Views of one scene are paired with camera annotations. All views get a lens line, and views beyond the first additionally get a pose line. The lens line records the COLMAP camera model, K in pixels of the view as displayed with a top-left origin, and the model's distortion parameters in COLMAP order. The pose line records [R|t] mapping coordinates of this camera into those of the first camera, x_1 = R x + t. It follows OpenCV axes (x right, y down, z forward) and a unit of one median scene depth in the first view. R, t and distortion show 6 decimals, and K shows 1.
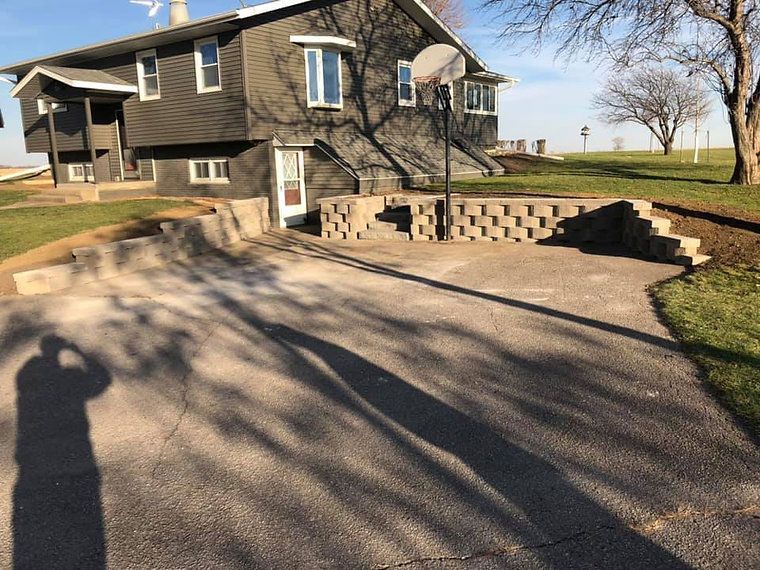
lens RADIAL K [[609.9, 0, 379.4], [0, 609.9, 285.6], [0, 0, 1]] dist [0.008097, -0.005901]
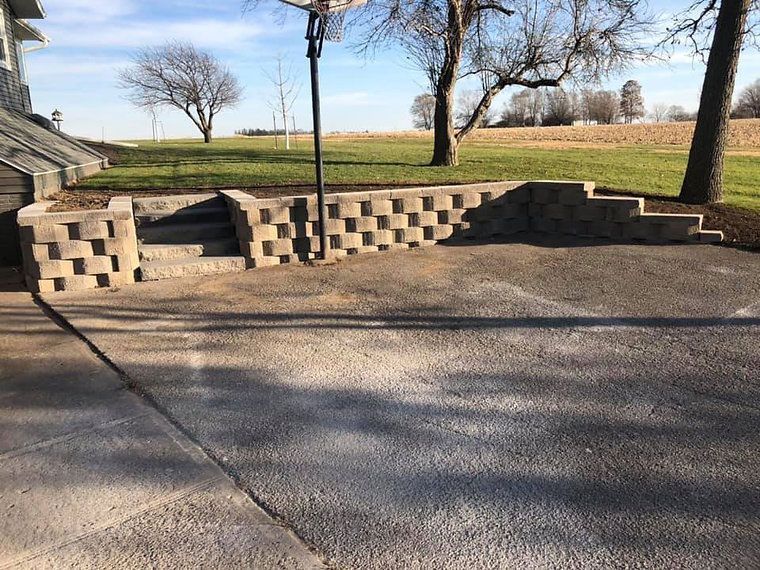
lens RADIAL K [[609.9, 0, 380.0], [0, 609.9, 283.6], [0, 0, 1]] dist [0.008097, -0.005901]
pose [[0.590240, -0.173720, 0.788313, -0.358414], [0.169436, 0.981476, 0.089424, -0.094313], [-0.789245, 0.080786, 0.608741, 0.548791]]
